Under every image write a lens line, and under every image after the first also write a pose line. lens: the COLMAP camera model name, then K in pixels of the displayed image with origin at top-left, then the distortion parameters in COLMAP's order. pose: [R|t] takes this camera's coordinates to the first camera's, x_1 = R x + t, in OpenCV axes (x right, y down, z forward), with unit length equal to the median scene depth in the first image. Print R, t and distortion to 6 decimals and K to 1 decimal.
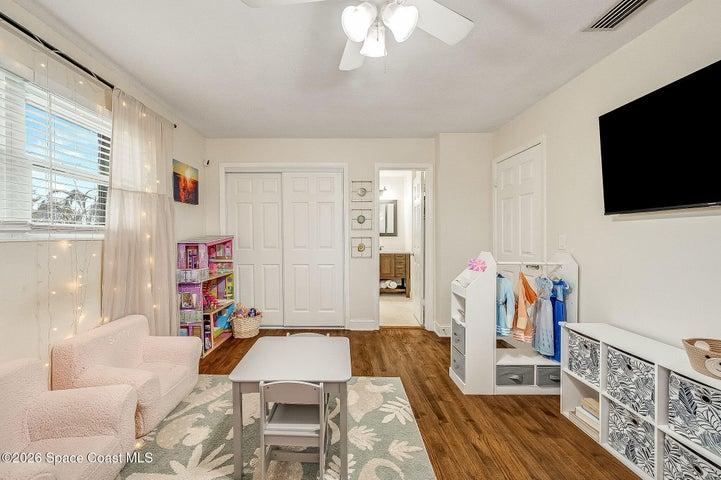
lens RADIAL K [[290.6, 0, 359.4], [0, 290.6, 241.7], [0, 0, 1]] dist [-0.000269, -0.000038]
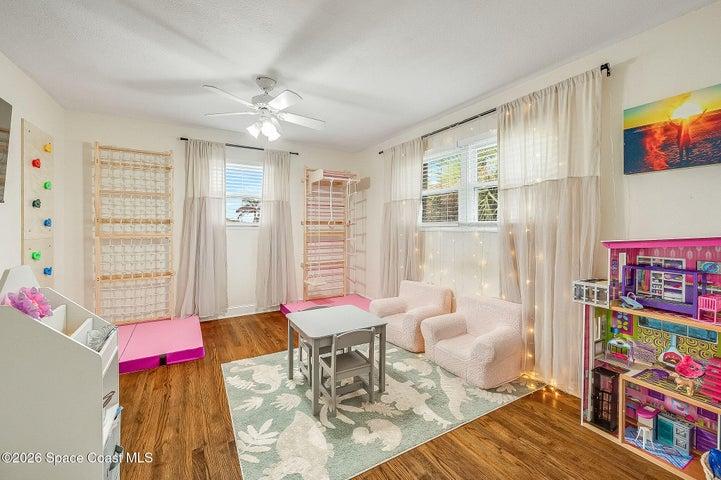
lens RADIAL K [[290.6, 0, 359.4], [0, 290.6, 241.7], [0, 0, 1]] dist [-0.000269, -0.000038]
pose [[-0.891053, 0.017855, -0.453547, 0.240529], [-0.017305, 0.997163, 0.073253, -0.048961], [0.453569, 0.073121, -0.888217, 1.880711]]
